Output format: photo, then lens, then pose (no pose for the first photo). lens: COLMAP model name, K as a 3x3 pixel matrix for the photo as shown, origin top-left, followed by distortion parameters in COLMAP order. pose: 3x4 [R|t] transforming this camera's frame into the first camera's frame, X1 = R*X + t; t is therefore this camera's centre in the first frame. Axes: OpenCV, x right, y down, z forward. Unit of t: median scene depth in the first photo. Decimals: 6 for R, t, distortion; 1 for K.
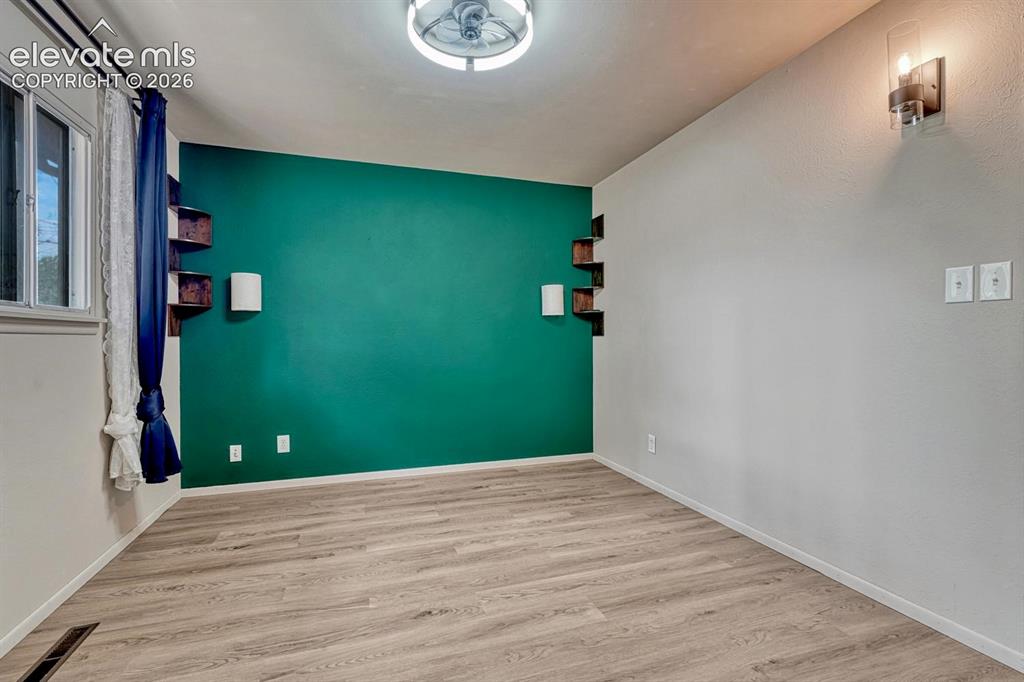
lens RADIAL K [[450.3, 0, 513.6], [0, 450.3, 340.4], [0, 0, 1]] dist [-0.004517, -0.000070]
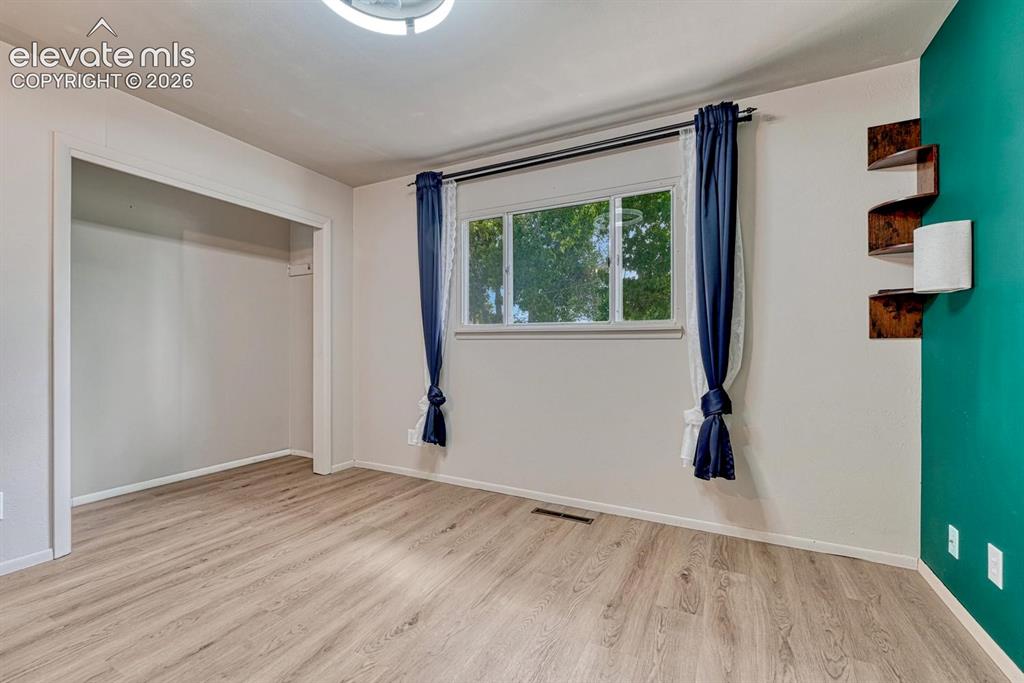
lens RADIAL K [[439.4, 0, 517.8], [0, 439.4, 342.0], [0, 0, 1]] dist [-0.013315, 0.002412]
pose [[-0.723867, -0.001626, -0.689938, 0.289322], [-0.001361, 0.999999, -0.000928, -0.001747], [0.689938, 0.000267, -0.723868, 1.791744]]
